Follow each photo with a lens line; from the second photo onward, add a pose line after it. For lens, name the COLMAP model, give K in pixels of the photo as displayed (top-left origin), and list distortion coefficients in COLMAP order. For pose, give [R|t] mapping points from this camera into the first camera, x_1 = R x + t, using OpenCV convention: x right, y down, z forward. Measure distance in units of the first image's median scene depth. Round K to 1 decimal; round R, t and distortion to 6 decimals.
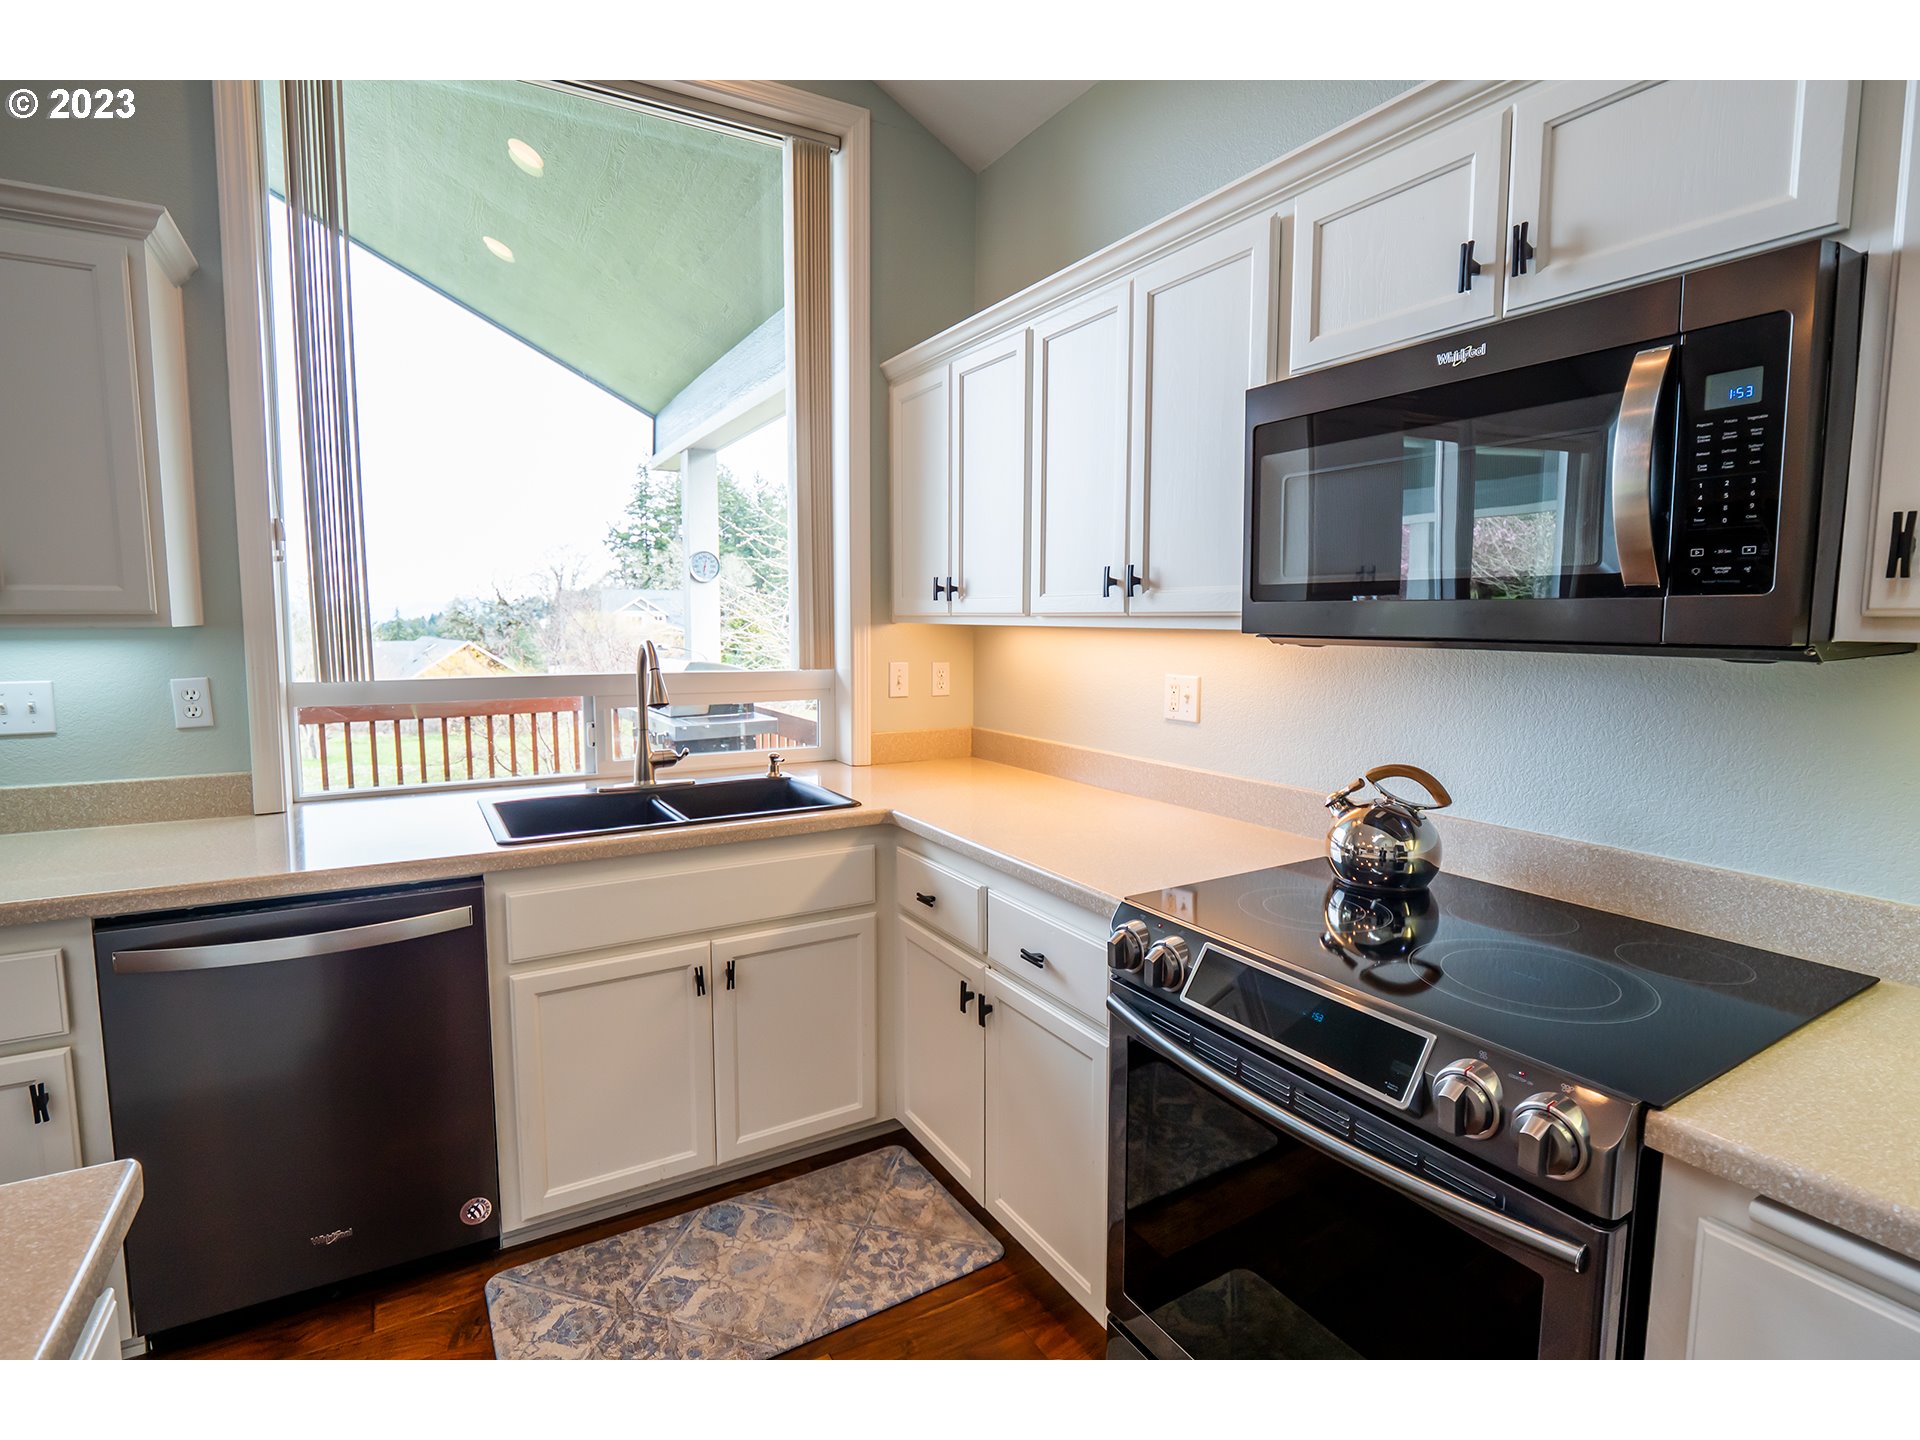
lens RADIAL K [[932.3, 0, 937.5], [0, 932.3, 709.2], [0, 0, 1]] dist [-0.023544, -0.000028]
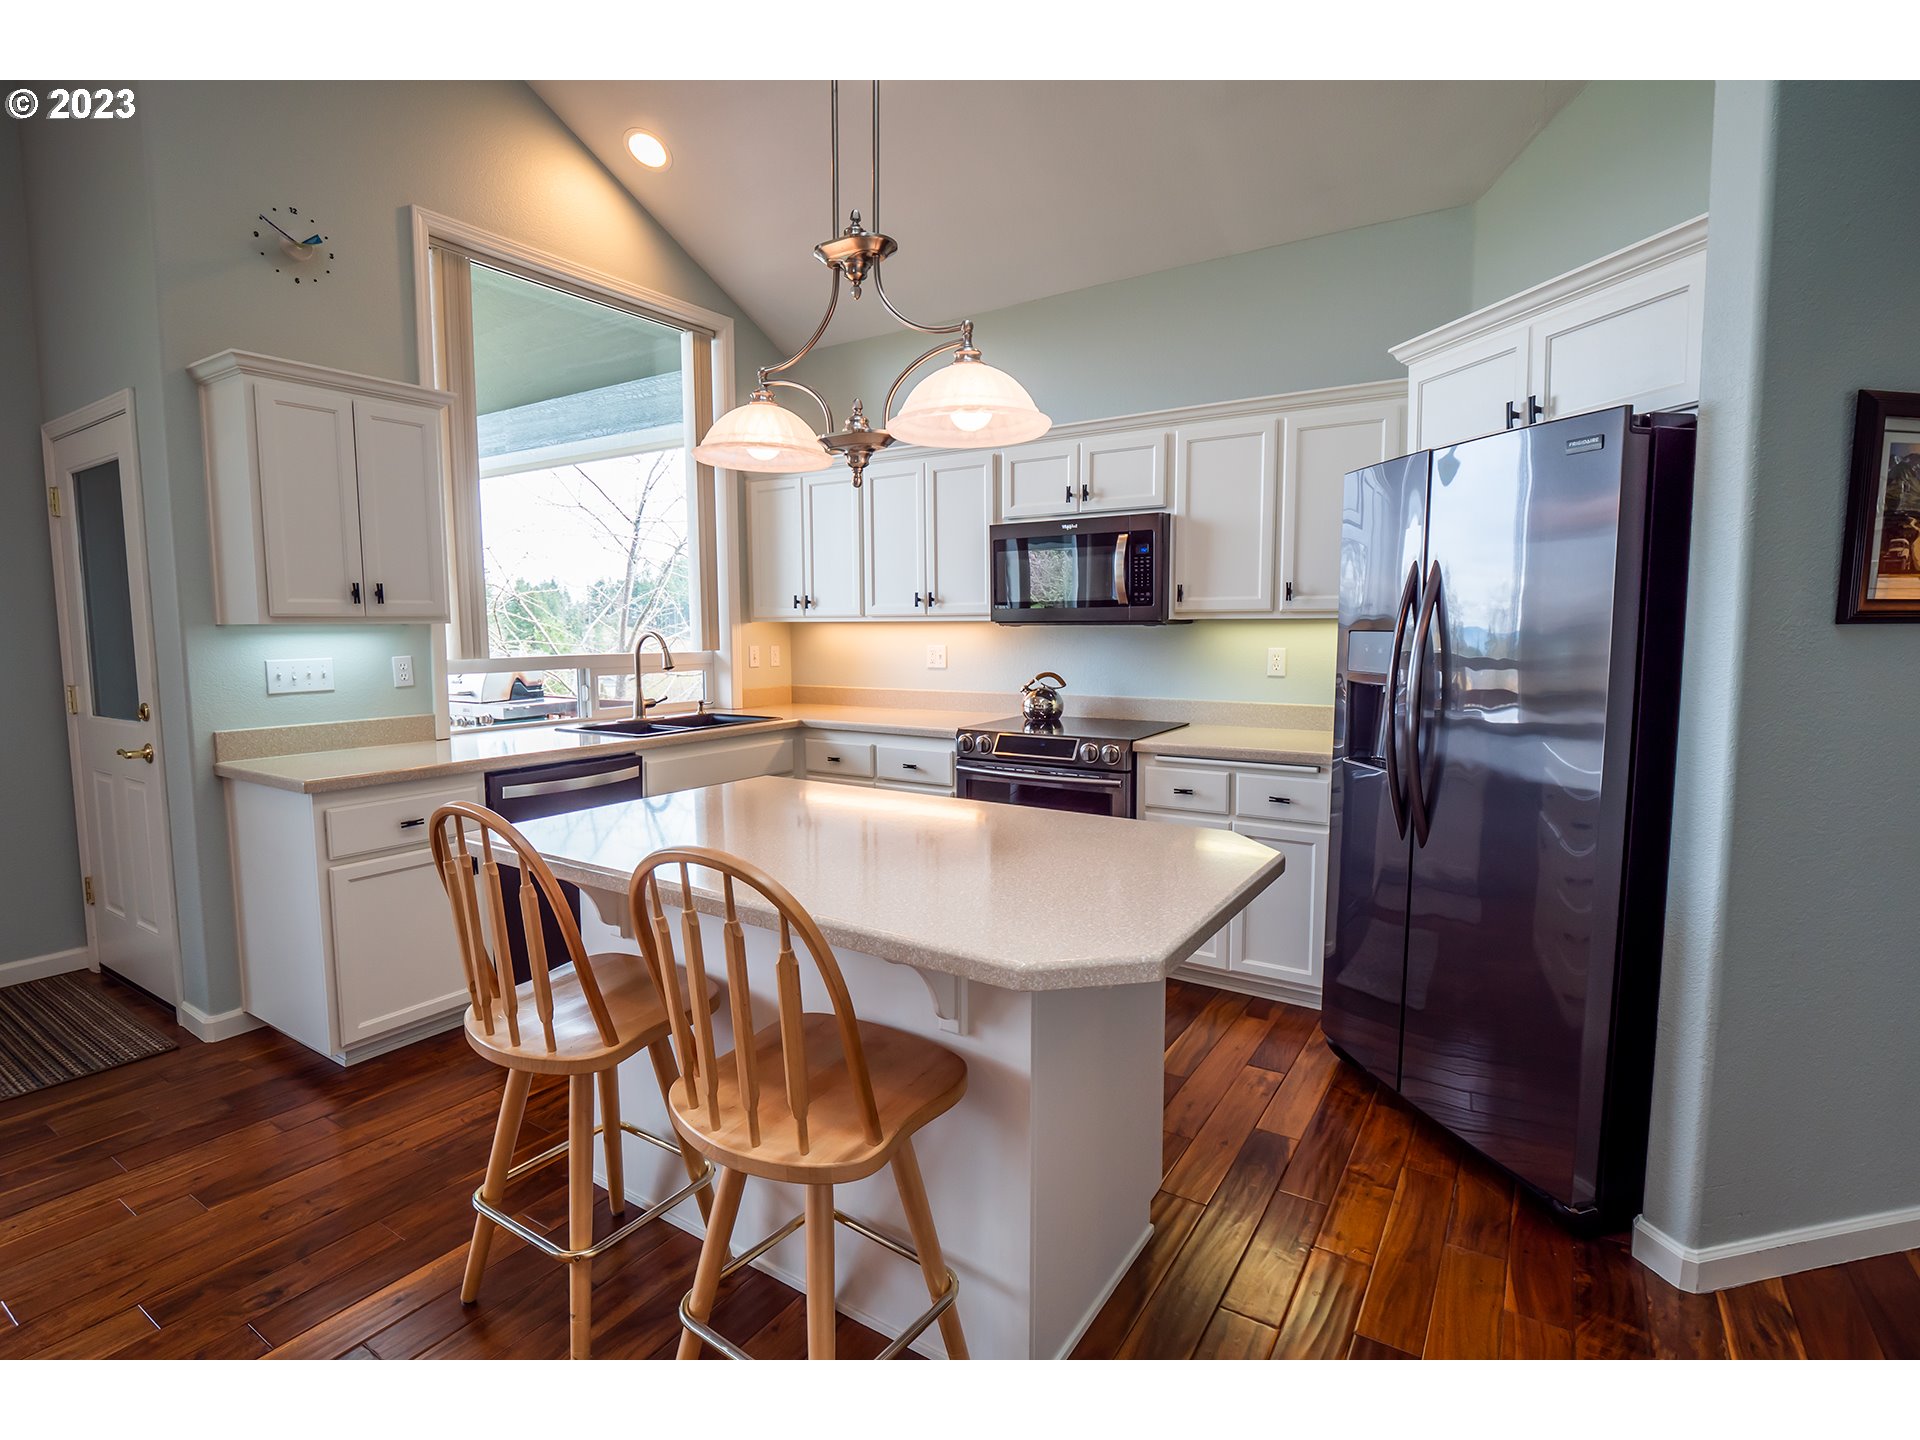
lens RADIAL K [[932.3, 0, 937.5], [0, 932.3, 709.2], [0, 0, 1]] dist [-0.023544, -0.000028]
pose [[0.894531, -0.048554, 0.444361, -0.913870], [0.052165, 0.998630, 0.004105, 0.134047], [-0.443952, 0.019508, 0.895838, -1.159873]]
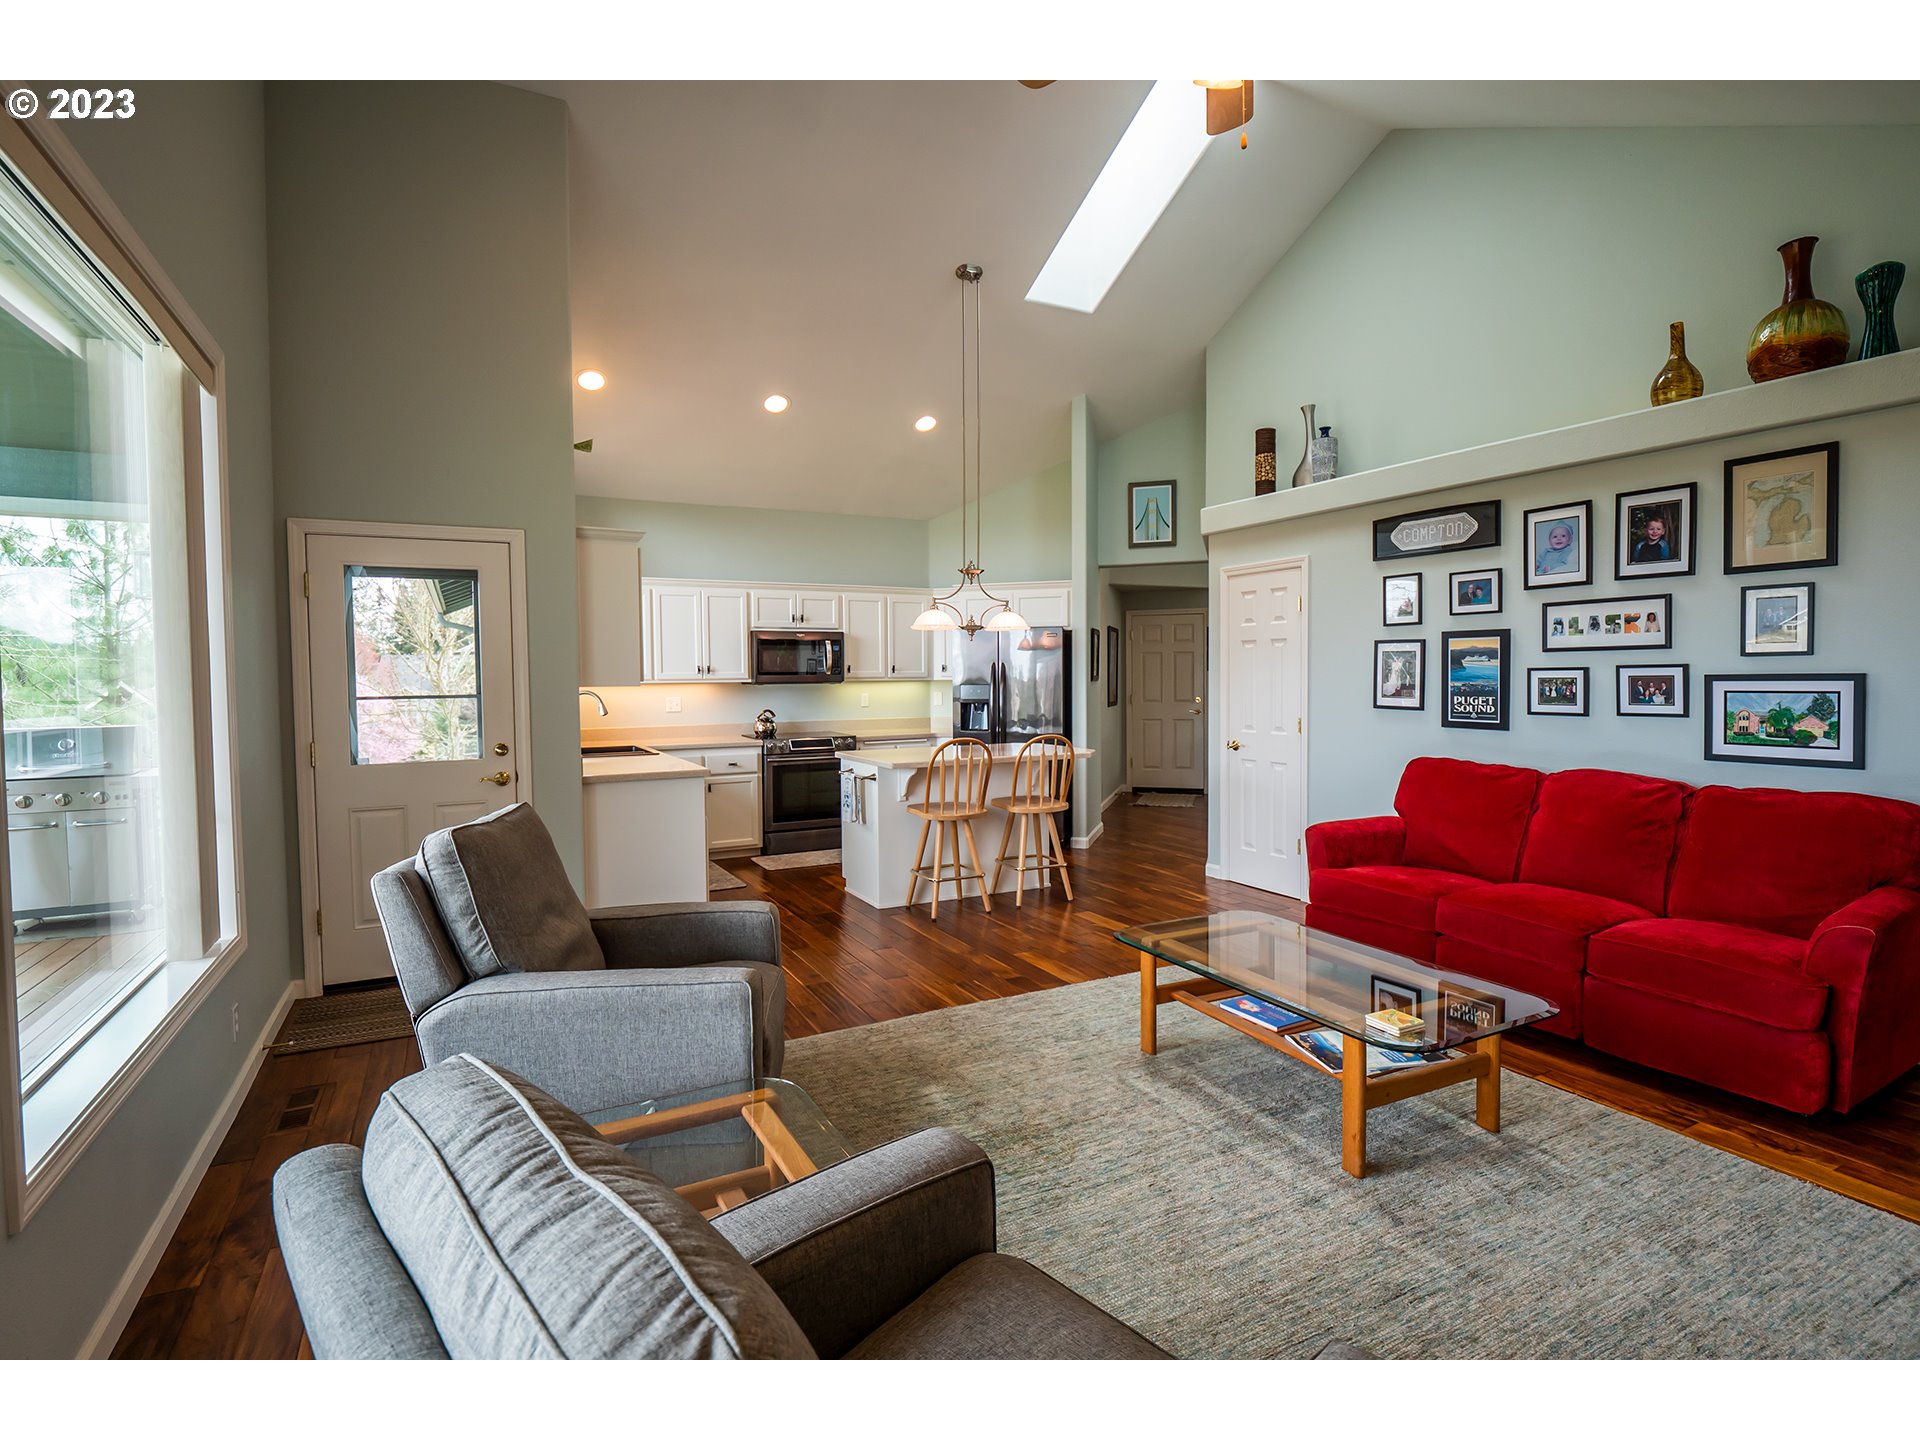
lens RADIAL K [[943.4, 0, 943.9], [0, 943.4, 708.3], [0, 0, 1]] dist [0.000224, -0.000059]
pose [[0.047273, -0.036640, 0.998210, -4.285861], [0.107486, 0.993711, 0.031384, 0.000478], [-0.993082, 0.105810, 0.050914, -0.154704]]
